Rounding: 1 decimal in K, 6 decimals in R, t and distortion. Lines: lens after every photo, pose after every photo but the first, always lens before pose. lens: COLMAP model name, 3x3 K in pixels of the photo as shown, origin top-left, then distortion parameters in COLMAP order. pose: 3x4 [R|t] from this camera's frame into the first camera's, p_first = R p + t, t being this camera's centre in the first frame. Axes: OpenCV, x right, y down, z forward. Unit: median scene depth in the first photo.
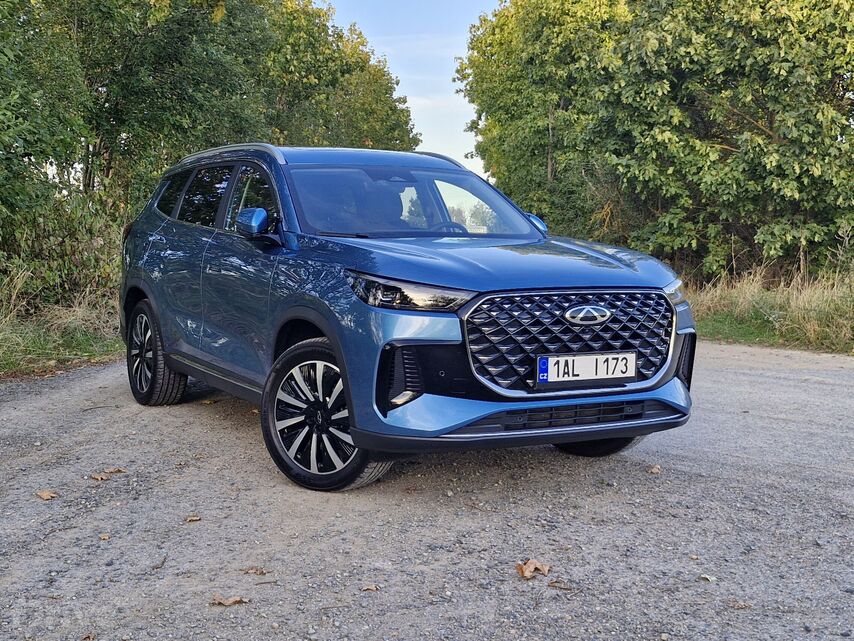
lens RADIAL K [[1282.1, 0, 426.0], [0, 1282.1, 322.7], [0, 0, 1]] dist [0.179424, 0.000000]
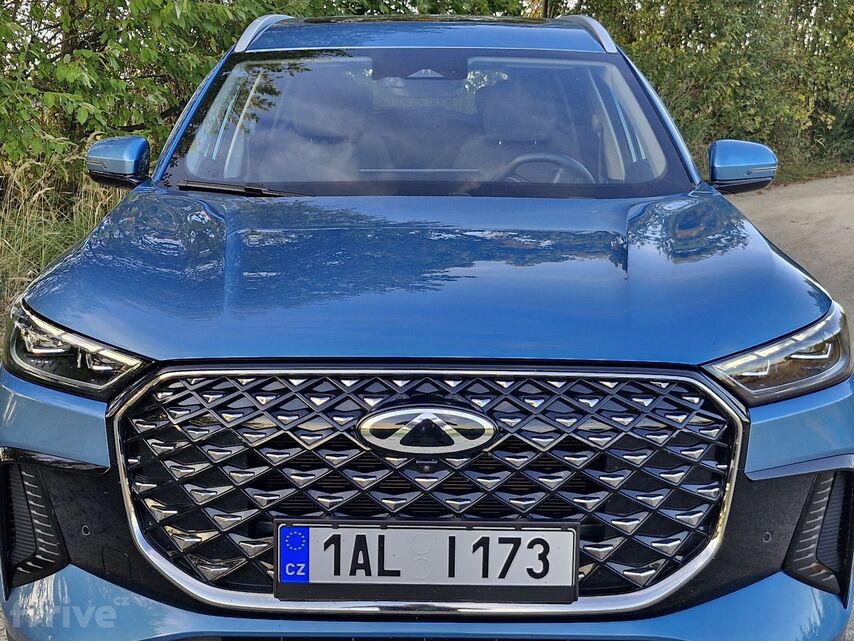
lens RADIAL K [[1282.1, 0, 424.3], [0, 1282.1, 322.2], [0, 0, 1]] dist [0.179424, 0.000000]
pose [[0.866094, 0.085343, -0.492543, 0.304823], [-0.041835, 0.994237, 0.098710, -0.075420], [0.498128, -0.064886, 0.864672, 0.620591]]
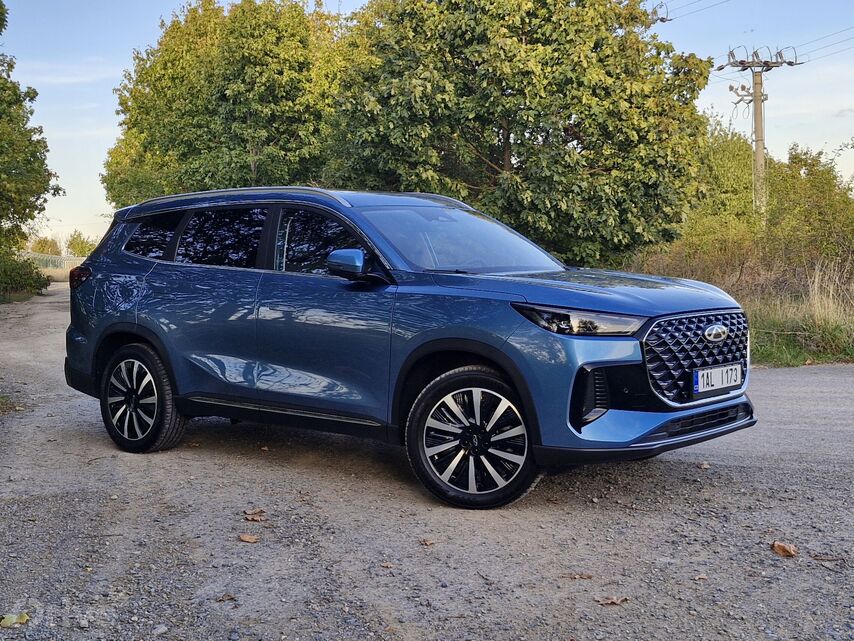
lens RADIAL K [[1282.1, 0, 428.9], [0, 1282.1, 318.8], [0, 0, 1]] dist [0.179424, 0.000000]
pose [[0.927004, -0.043921, 0.372470, -0.523172], [0.053838, 0.998417, -0.016259, -0.013166], [-0.371166, 0.035126, 0.927902, 0.009591]]
